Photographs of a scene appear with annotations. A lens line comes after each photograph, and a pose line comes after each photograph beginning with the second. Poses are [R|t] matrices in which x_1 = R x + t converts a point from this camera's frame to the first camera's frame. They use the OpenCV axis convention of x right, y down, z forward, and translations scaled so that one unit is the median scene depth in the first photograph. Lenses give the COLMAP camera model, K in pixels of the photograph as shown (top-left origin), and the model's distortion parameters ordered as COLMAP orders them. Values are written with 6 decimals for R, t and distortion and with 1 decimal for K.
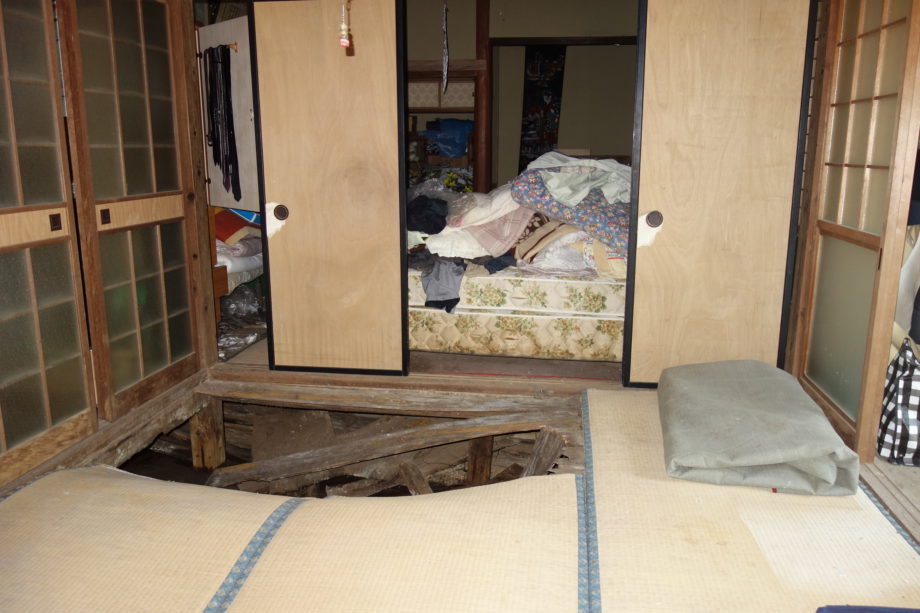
lens RADIAL K [[727.7, 0, 457.3], [0, 727.7, 308.7], [0, 0, 1]] dist [-0.013388, -0.011298]
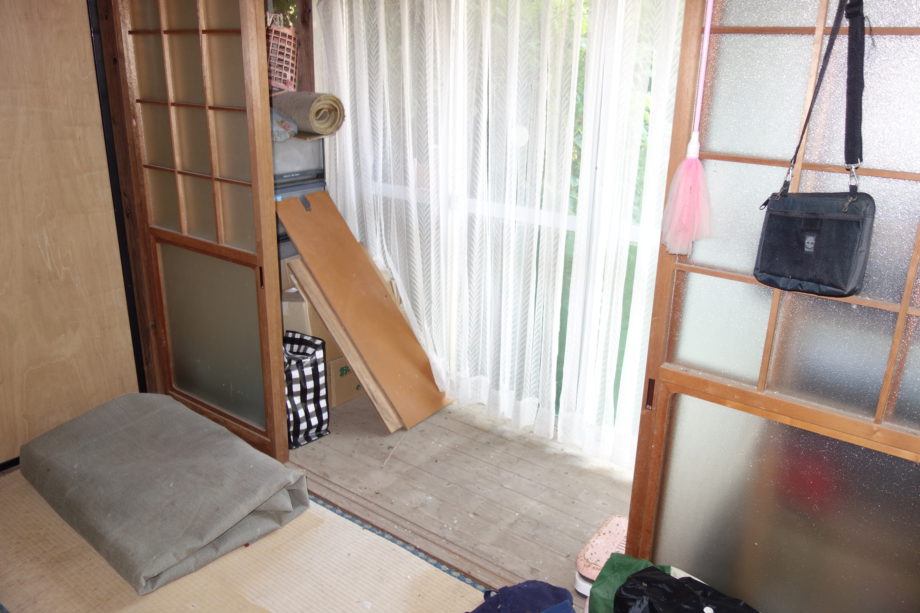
lens RADIAL K [[727.7, 0, 459.7], [0, 727.7, 306.1], [0, 0, 1]] dist [-0.013388, -0.011298]
pose [[0.477275, -0.280157, 0.832899, -0.122331], [0.170127, 0.959344, 0.225201, -0.198528], [-0.862128, 0.034216, 0.505534, 0.247844]]
